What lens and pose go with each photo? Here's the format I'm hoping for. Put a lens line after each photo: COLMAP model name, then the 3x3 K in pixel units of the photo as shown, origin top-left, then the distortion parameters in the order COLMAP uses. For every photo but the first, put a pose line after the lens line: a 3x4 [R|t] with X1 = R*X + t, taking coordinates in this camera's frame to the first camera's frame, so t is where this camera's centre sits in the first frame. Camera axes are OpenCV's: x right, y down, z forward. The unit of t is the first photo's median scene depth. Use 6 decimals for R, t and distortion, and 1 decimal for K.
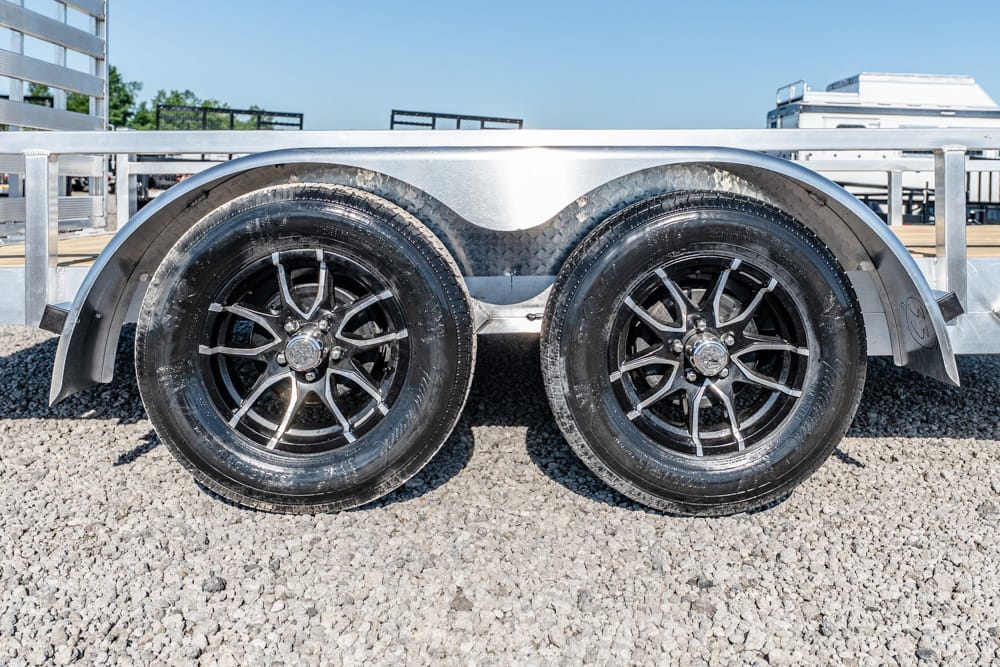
lens RADIAL K [[962.3, 0, 500.0], [0, 962.3, 333.5], [0, 0, 1]] dist [-0.002460, -0.001689]
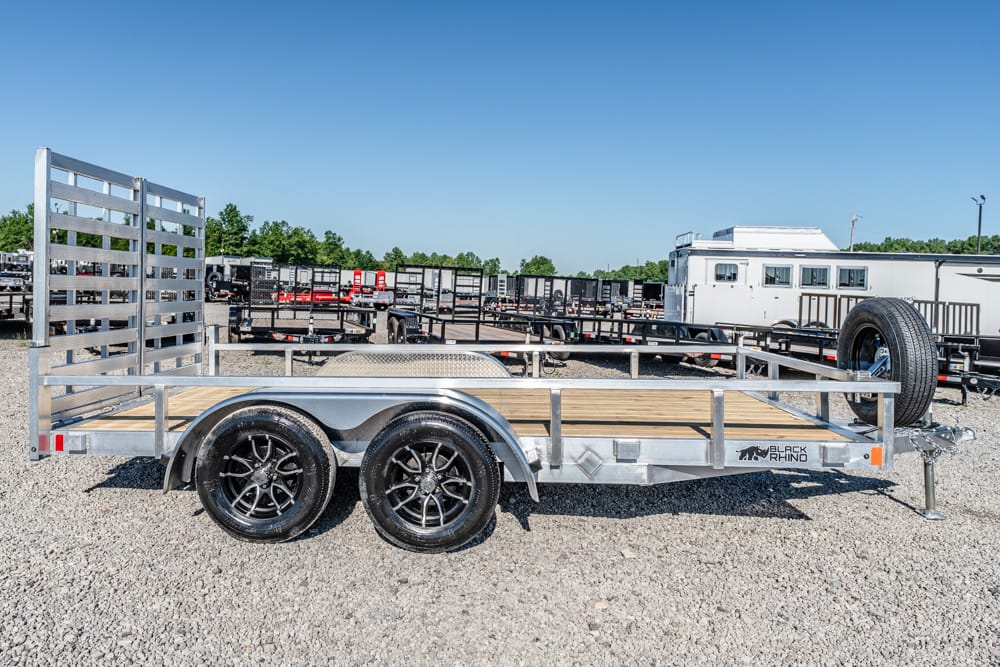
lens RADIAL K [[1026.1, 0, 500.0], [0, 1026.1, 333.5], [0, 0, 1]] dist [-0.011826, -0.009602]
pose [[0.984370, 0.015339, -0.175443, 0.817539], [-0.010981, 0.999607, 0.025788, -0.405957], [0.175770, -0.023458, 0.984152, -1.391415]]
